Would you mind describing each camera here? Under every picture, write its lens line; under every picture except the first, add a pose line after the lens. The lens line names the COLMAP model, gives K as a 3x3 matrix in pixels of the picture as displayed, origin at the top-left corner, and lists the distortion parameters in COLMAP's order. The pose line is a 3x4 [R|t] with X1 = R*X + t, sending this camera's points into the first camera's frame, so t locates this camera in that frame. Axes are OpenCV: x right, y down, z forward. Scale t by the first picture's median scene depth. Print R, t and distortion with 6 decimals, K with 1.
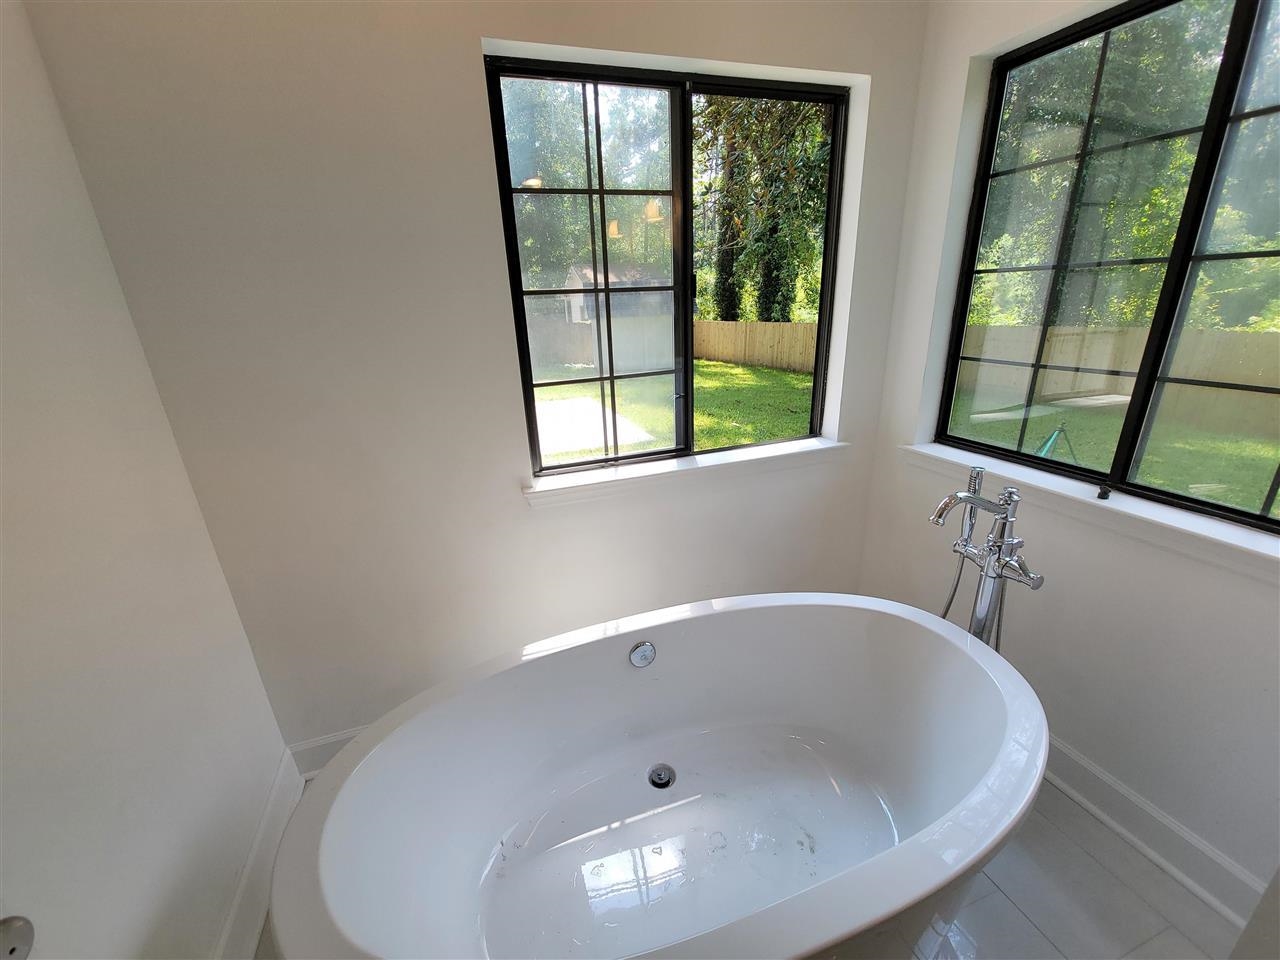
lens RADIAL K [[528.3, 0, 638.4], [0, 528.3, 494.6], [0, 0, 1]] dist [-0.002201, -0.000675]
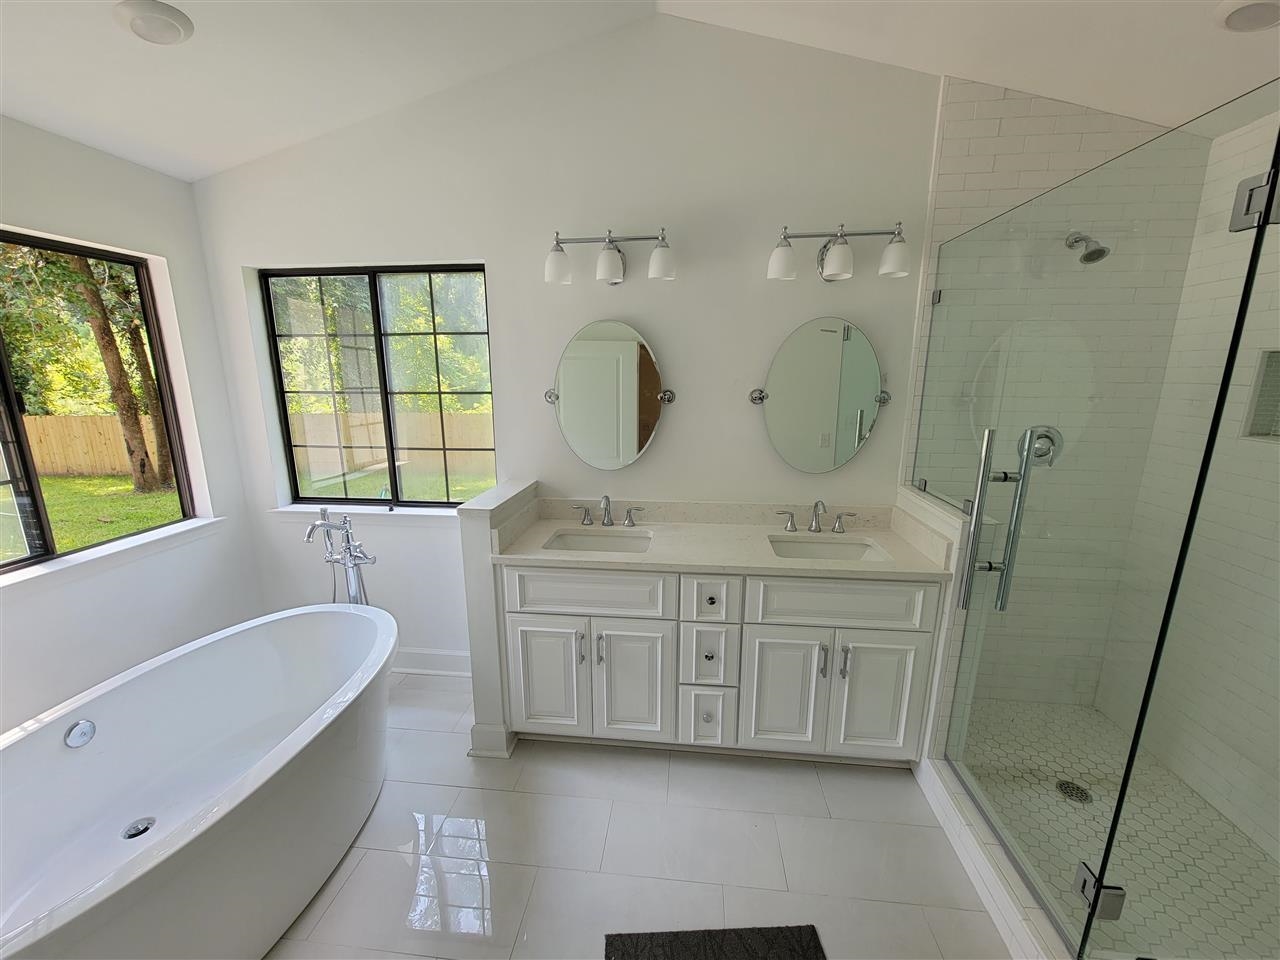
lens RADIAL K [[528.3, 0, 638.4], [0, 528.3, 494.6], [0, 0, 1]] dist [-0.002201, -0.000675]
pose [[0.441246, -0.159698, 0.883062, -0.328941], [0.292984, 0.955752, 0.026446, 0.130018], [-0.848211, 0.247054, 0.468511, -0.543864]]
